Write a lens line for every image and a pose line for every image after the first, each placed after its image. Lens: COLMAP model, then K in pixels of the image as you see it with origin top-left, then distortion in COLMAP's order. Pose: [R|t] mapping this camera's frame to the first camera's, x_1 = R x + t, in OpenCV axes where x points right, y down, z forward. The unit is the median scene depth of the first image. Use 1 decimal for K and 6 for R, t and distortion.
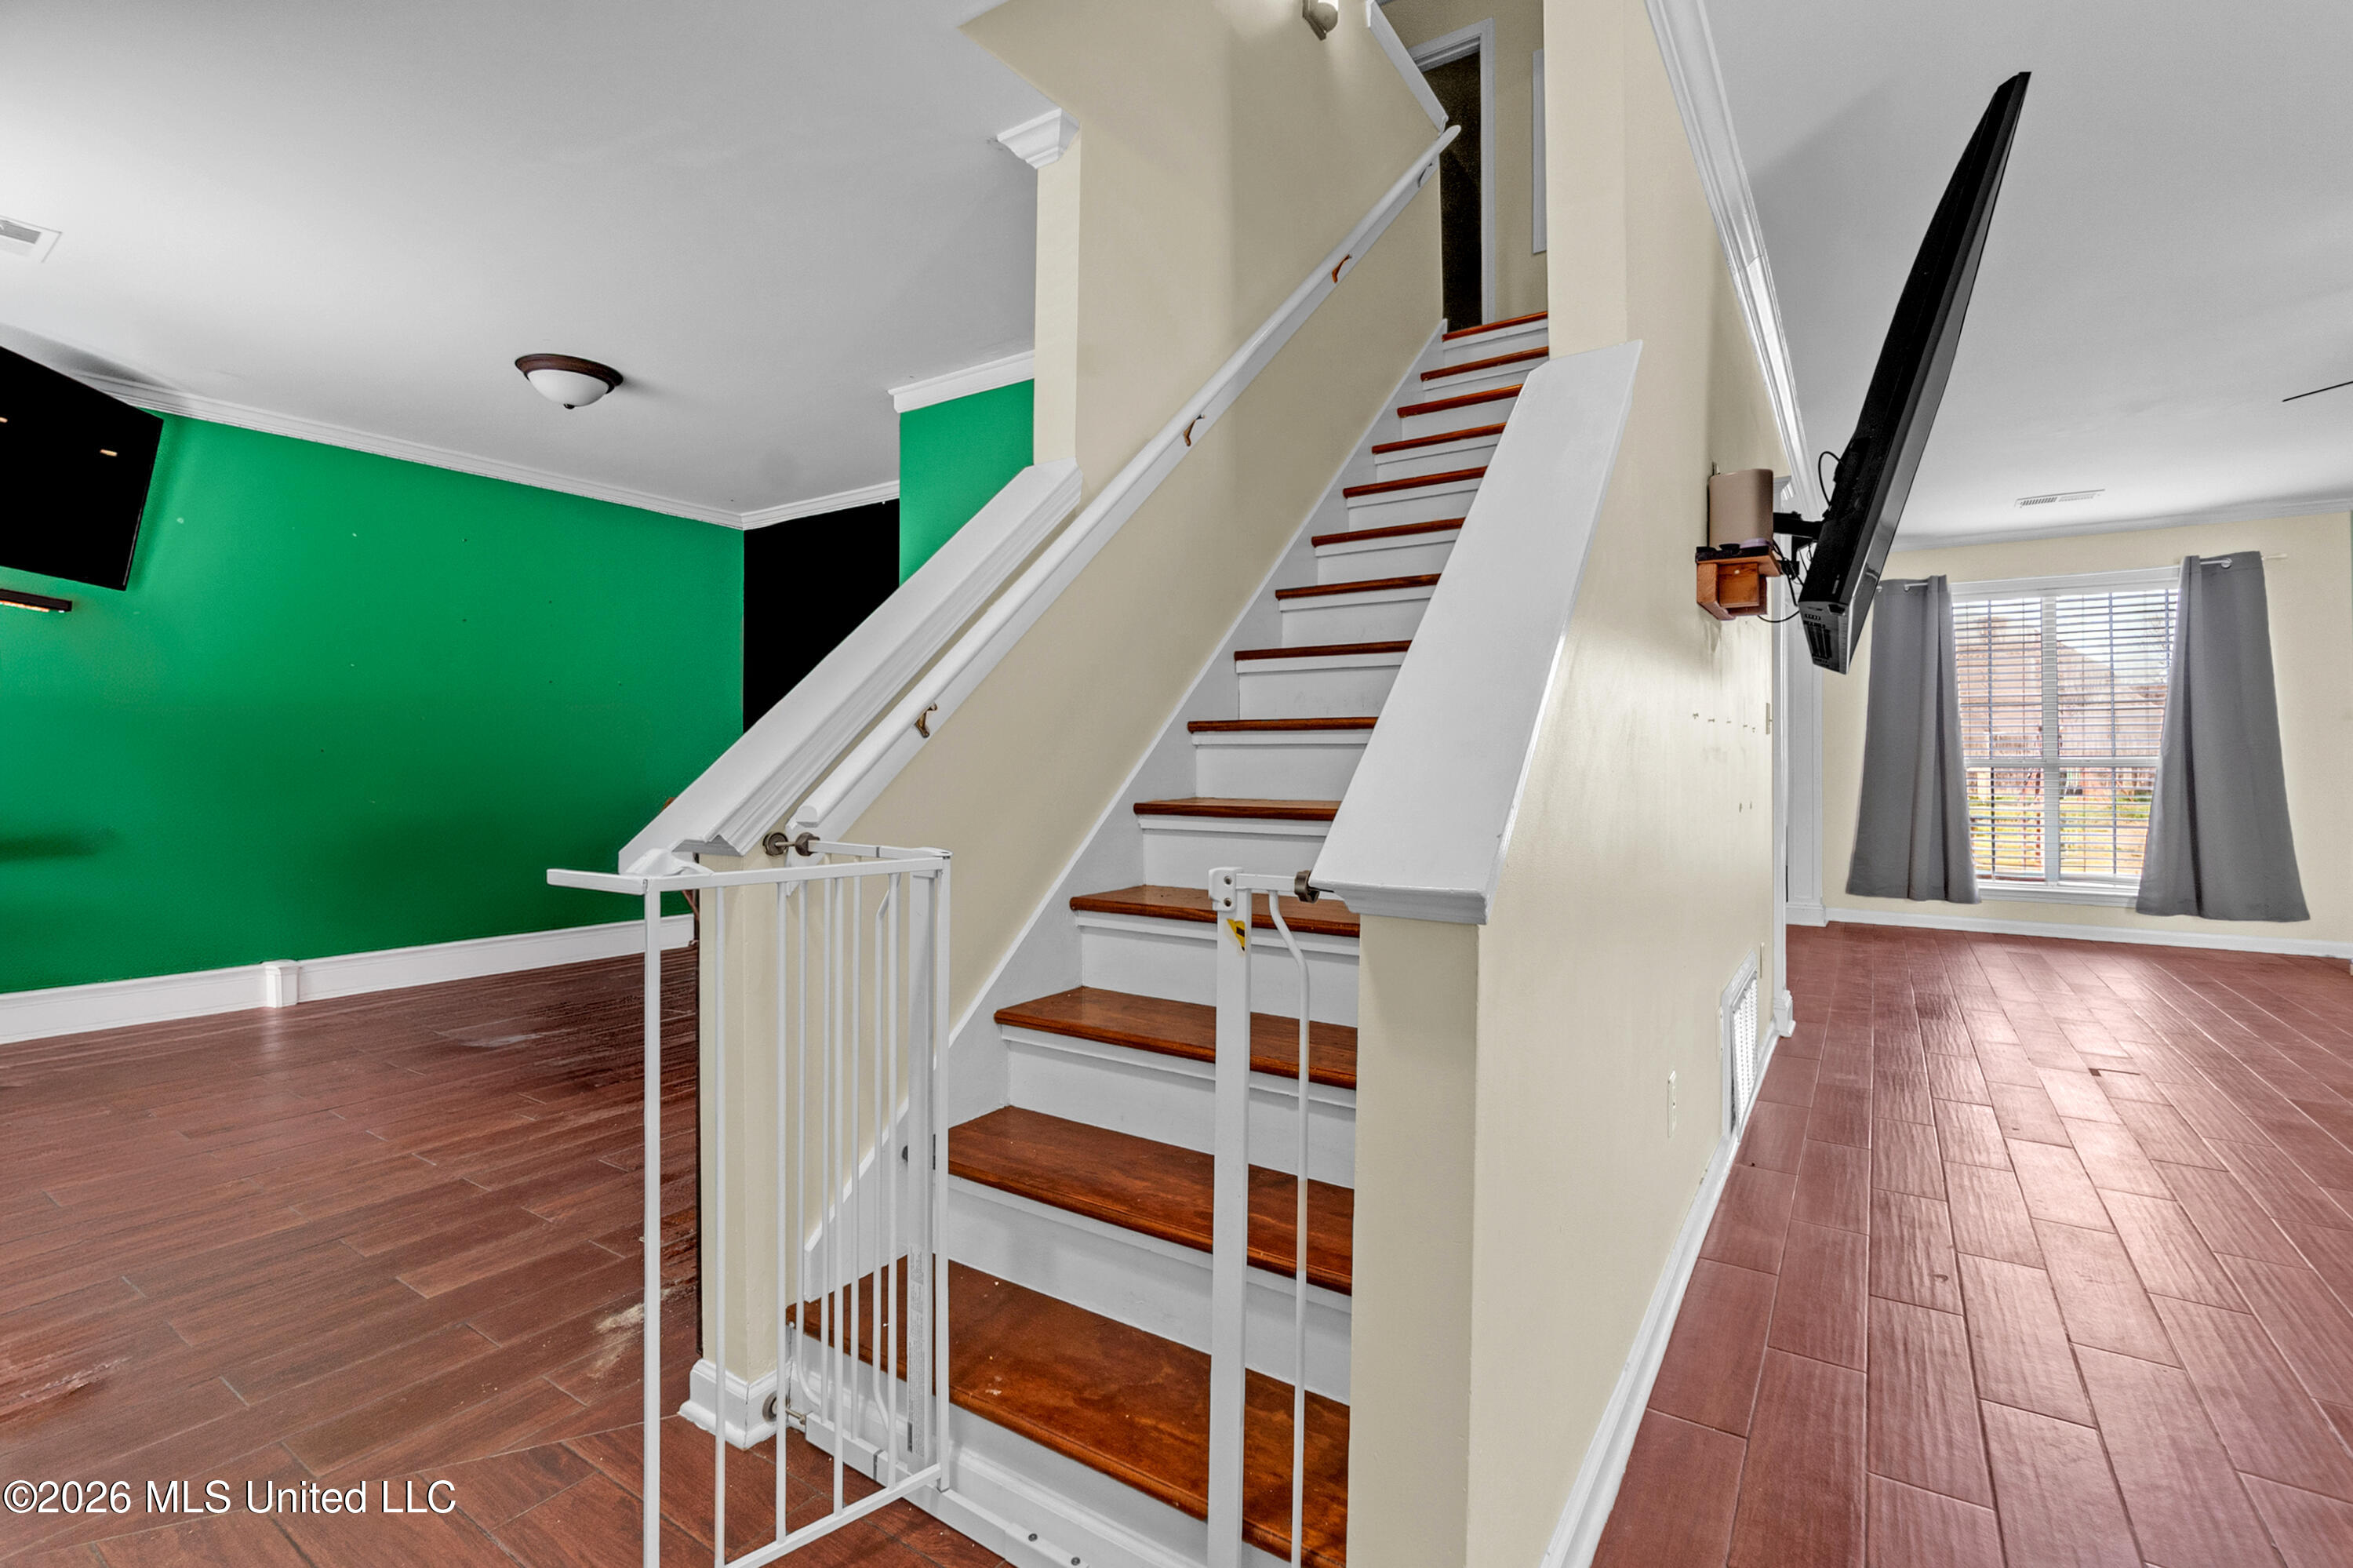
lens RADIAL K [[1047.8, 0, 1173.4], [0, 1047.8, 770.9], [0, 0, 1]] dist [-0.004664, -0.000027]
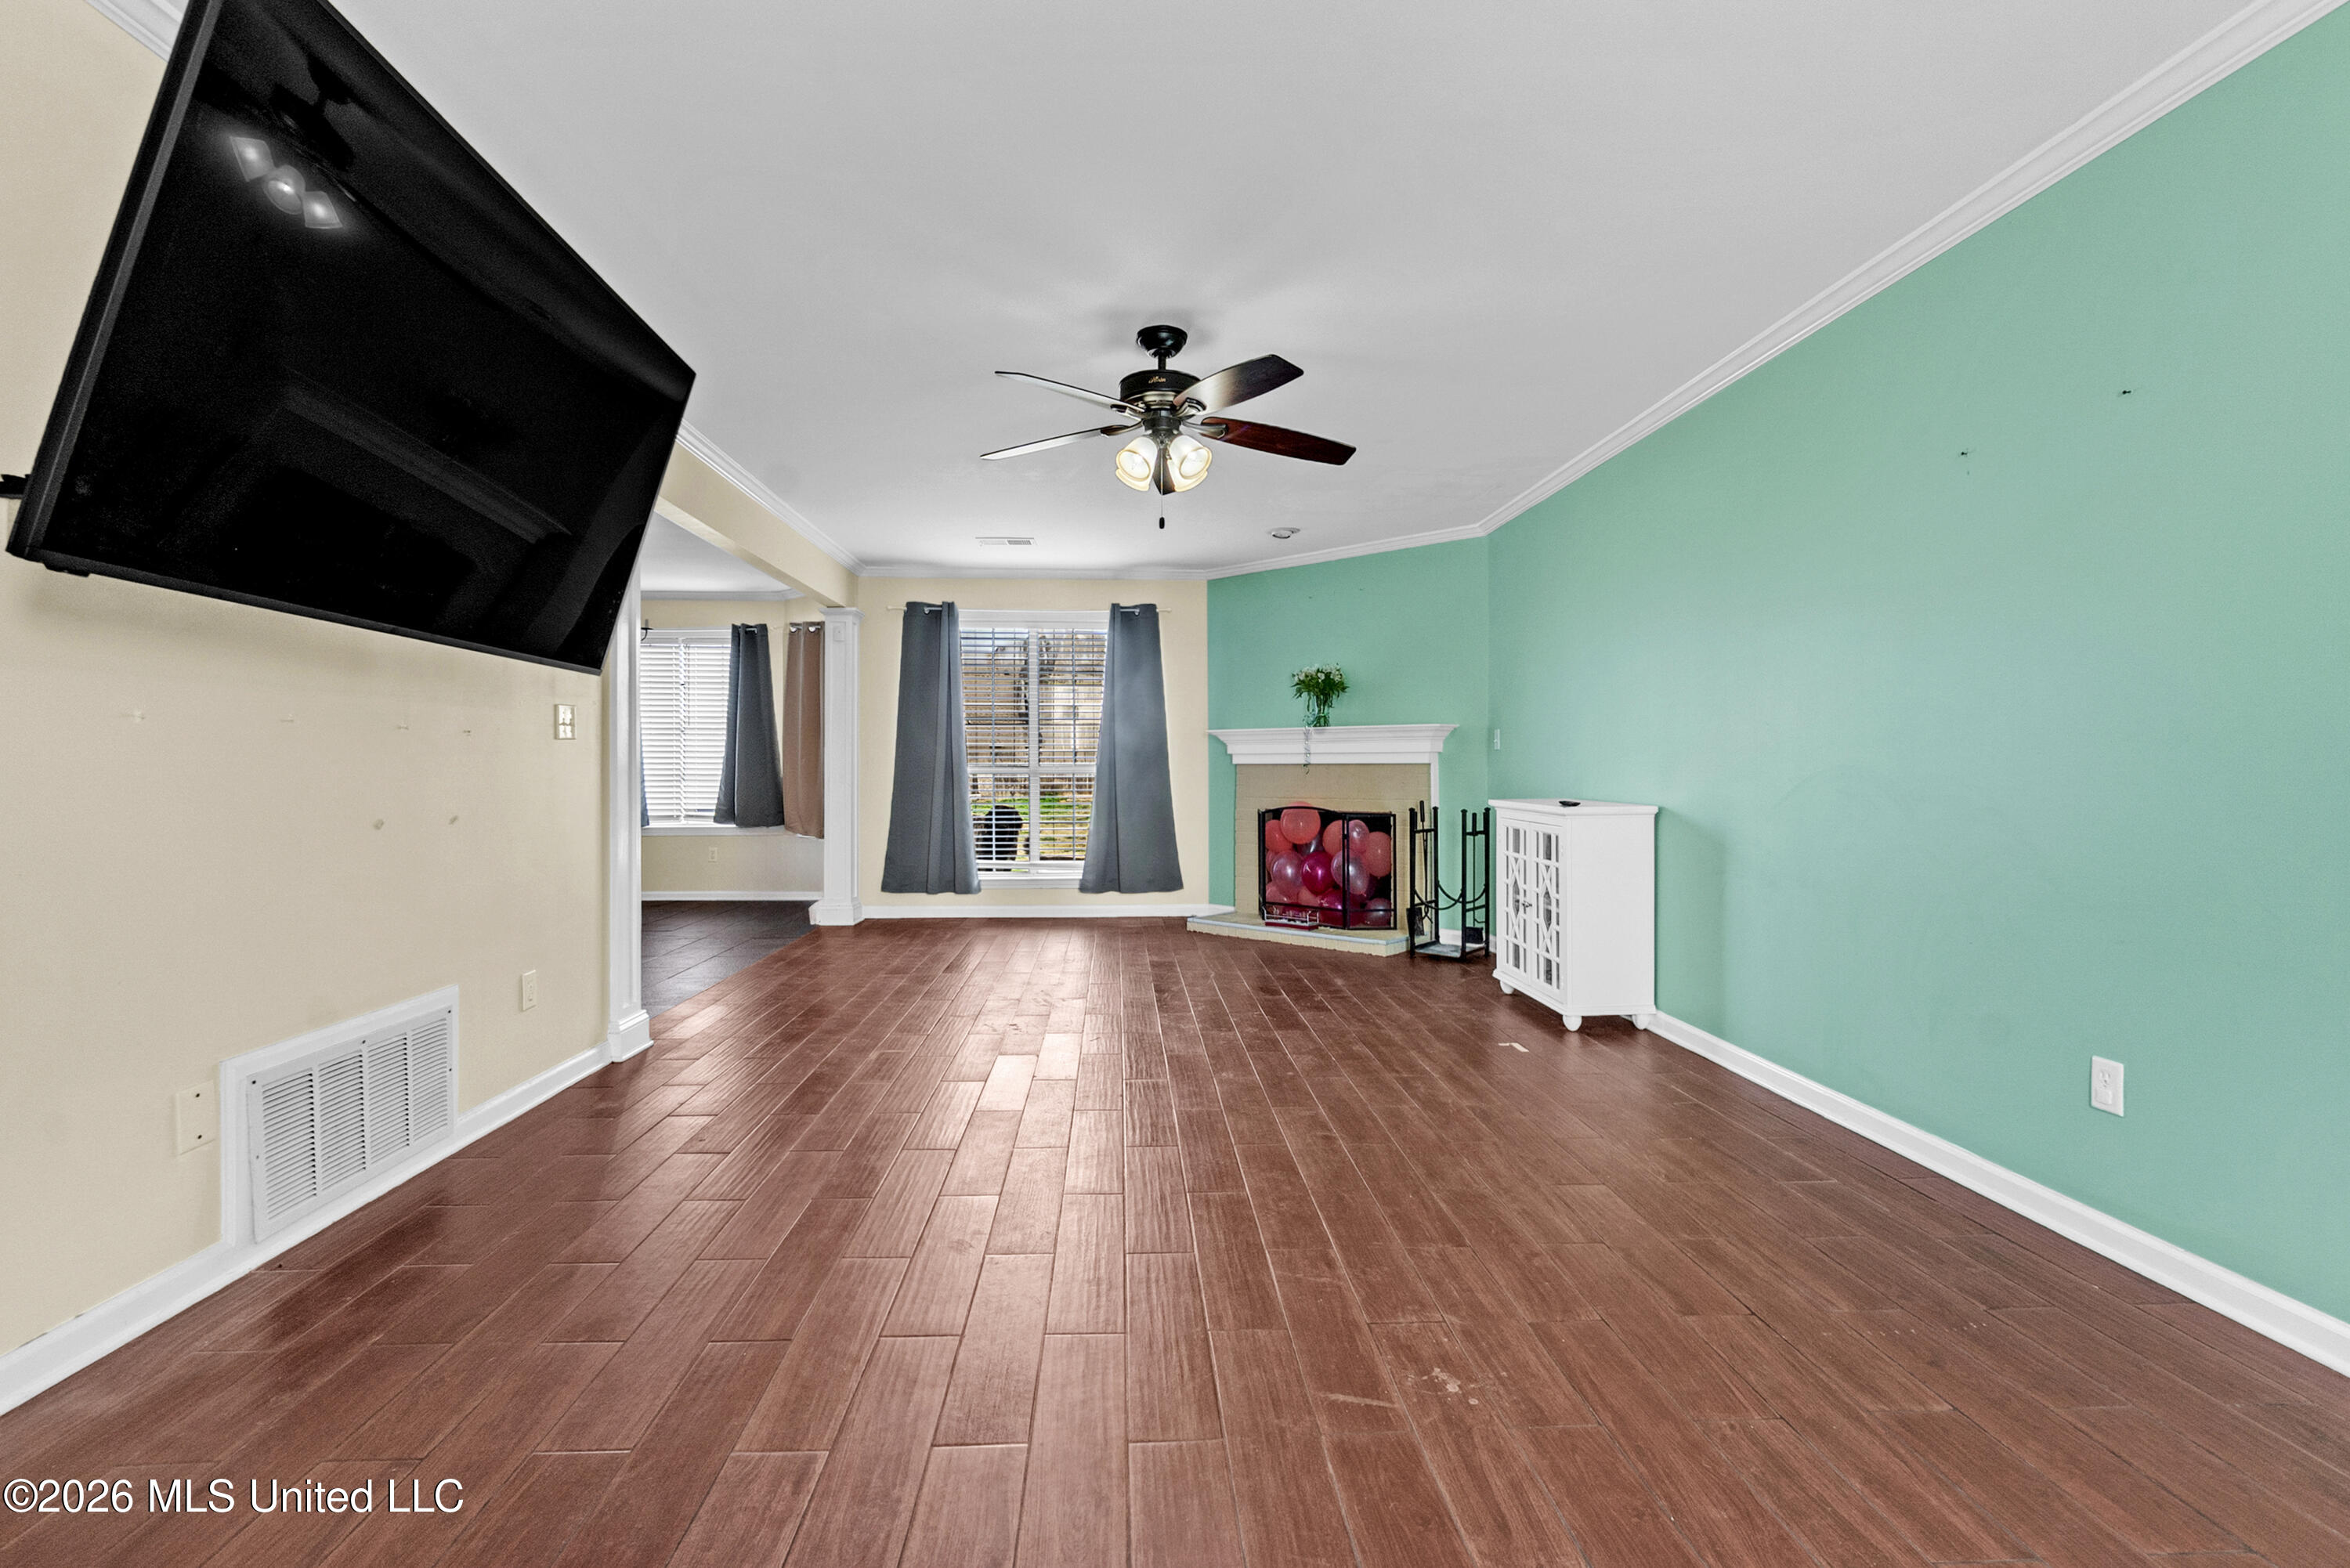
lens RADIAL K [[1046.3, 0, 1164.2], [0, 1046.3, 776.6], [0, 0, 1]] dist [-0.004664, -0.000027]
pose [[0.803508, -0.010625, 0.595199, 0.277519], [0.008195, 0.999943, 0.006787, -0.006720], [-0.595238, -0.000576, 0.803549, -0.039512]]
